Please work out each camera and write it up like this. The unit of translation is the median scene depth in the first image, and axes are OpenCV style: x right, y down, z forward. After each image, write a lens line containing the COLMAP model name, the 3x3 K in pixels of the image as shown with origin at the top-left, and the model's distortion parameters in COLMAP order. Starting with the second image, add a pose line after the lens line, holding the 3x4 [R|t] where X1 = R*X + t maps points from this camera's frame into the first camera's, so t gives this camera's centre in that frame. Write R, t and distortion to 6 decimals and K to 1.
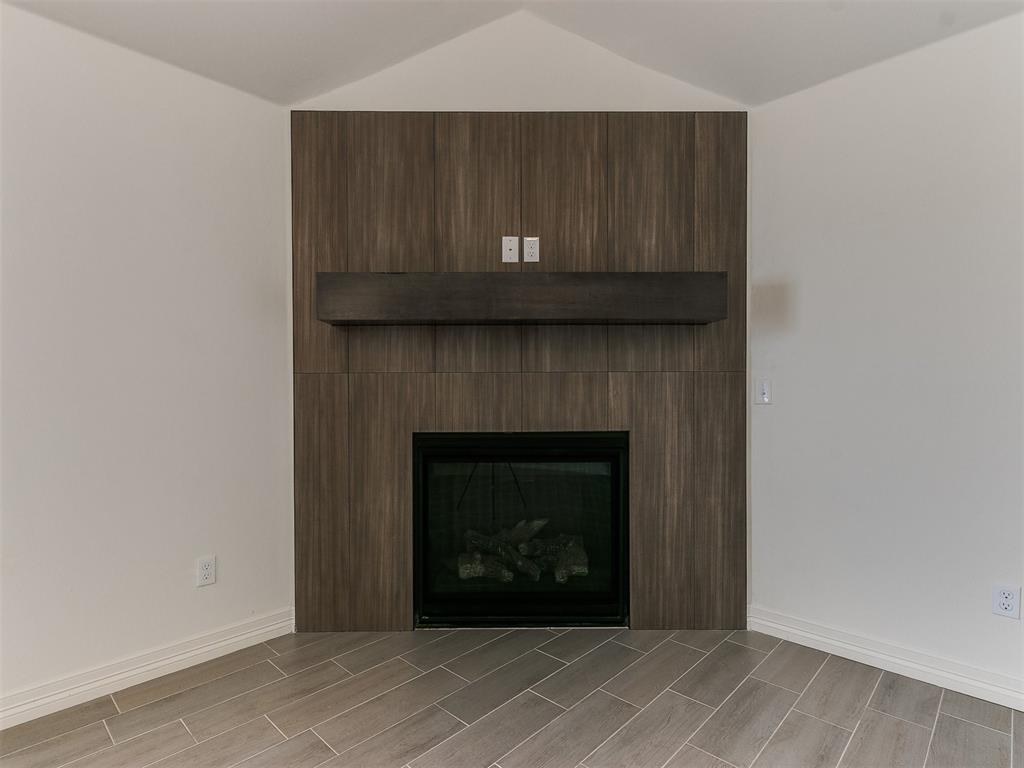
lens RADIAL K [[537.4, 0, 492.6], [0, 537.4, 393.7], [0, 0, 1]] dist [0.000999, -0.001359]
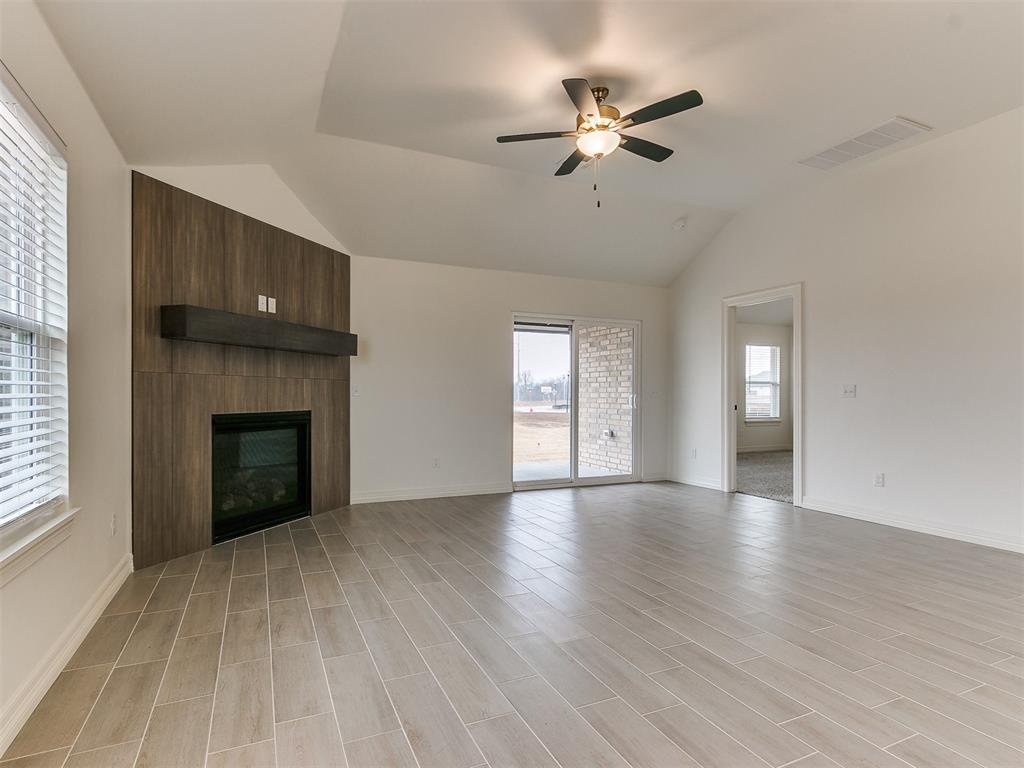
lens RADIAL K [[538.4, 0, 491.2], [0, 538.4, 398.8], [0, 0, 1]] dist [0.000179, -0.000337]
pose [[0.374780, -0.000643, 0.927113, -1.252442], [0.005273, 0.999985, -0.001439, 0.034743], [-0.927099, 0.005428, 0.374778, -0.287367]]
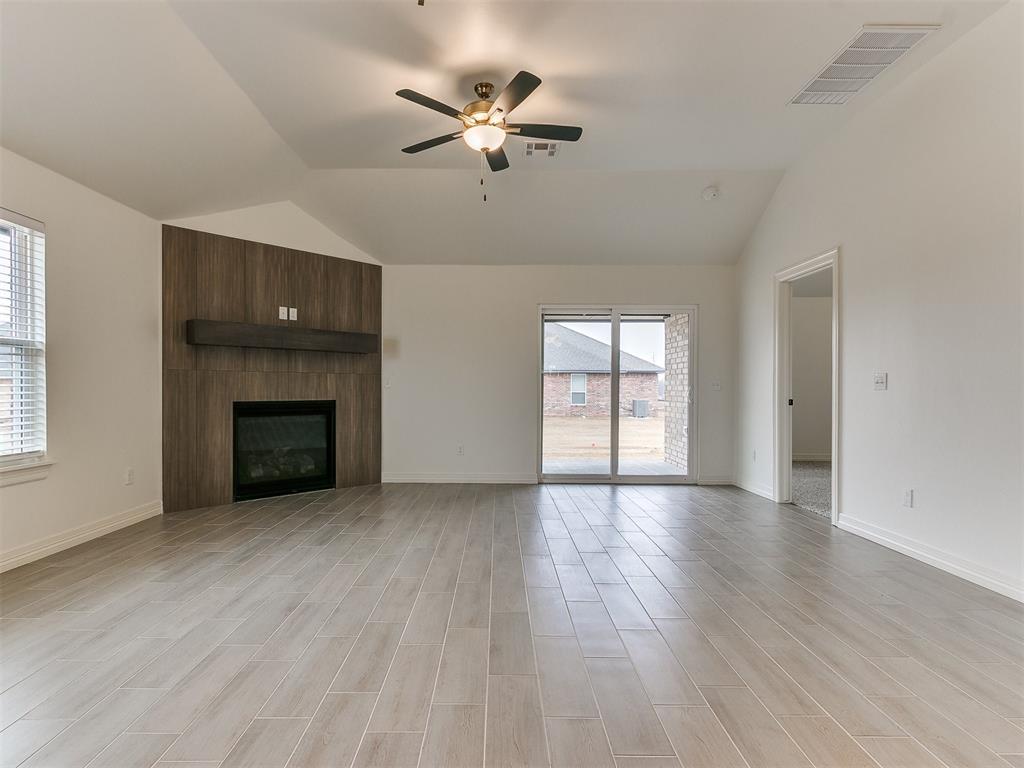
lens RADIAL K [[537.4, 0, 492.6], [0, 537.4, 393.7], [0, 0, 1]] dist [0.000999, -0.001359]
pose [[0.723975, 0.001036, 0.689825, -0.813545], [-0.000061, 0.999999, -0.001437, 0.046509], [-0.689826, 0.000998, 0.723975, -1.063657]]
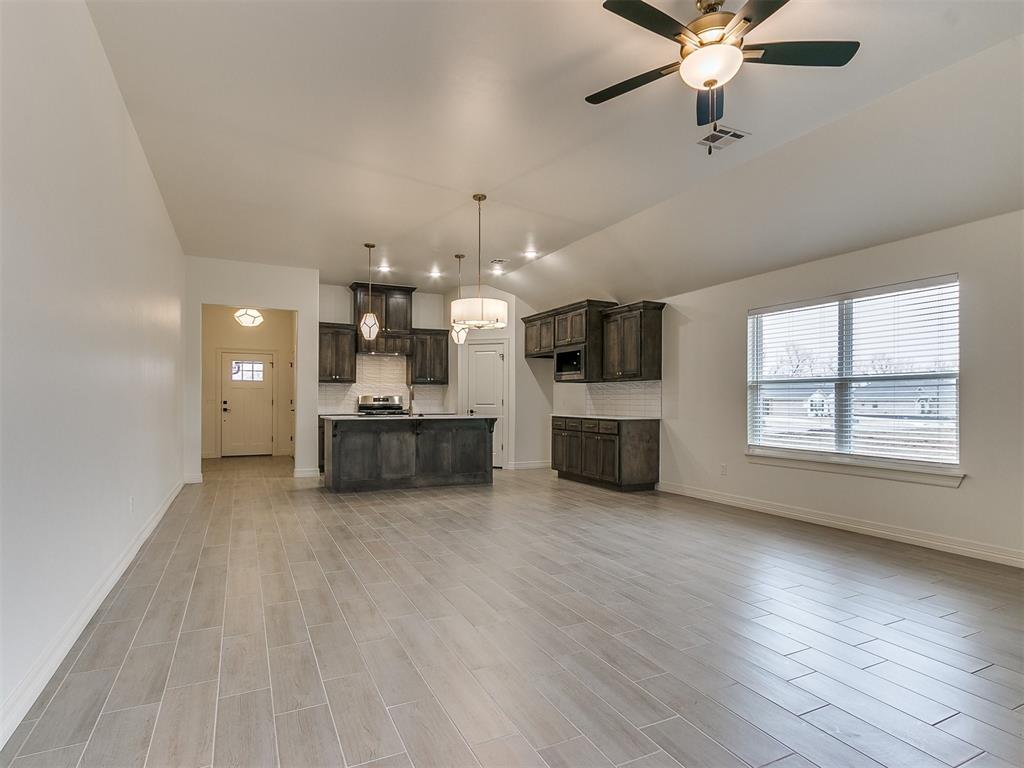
lens RADIAL K [[523.2, 0, 511.0], [0, 523.2, 400.5], [0, 0, 1]] dist [-0.001690, -0.000354]
pose [[-0.333911, 0.002126, -0.942602, 1.210791], [-0.010884, 0.999922, 0.006111, 0.002314], [0.942542, 0.012300, -0.333861, -0.041988]]
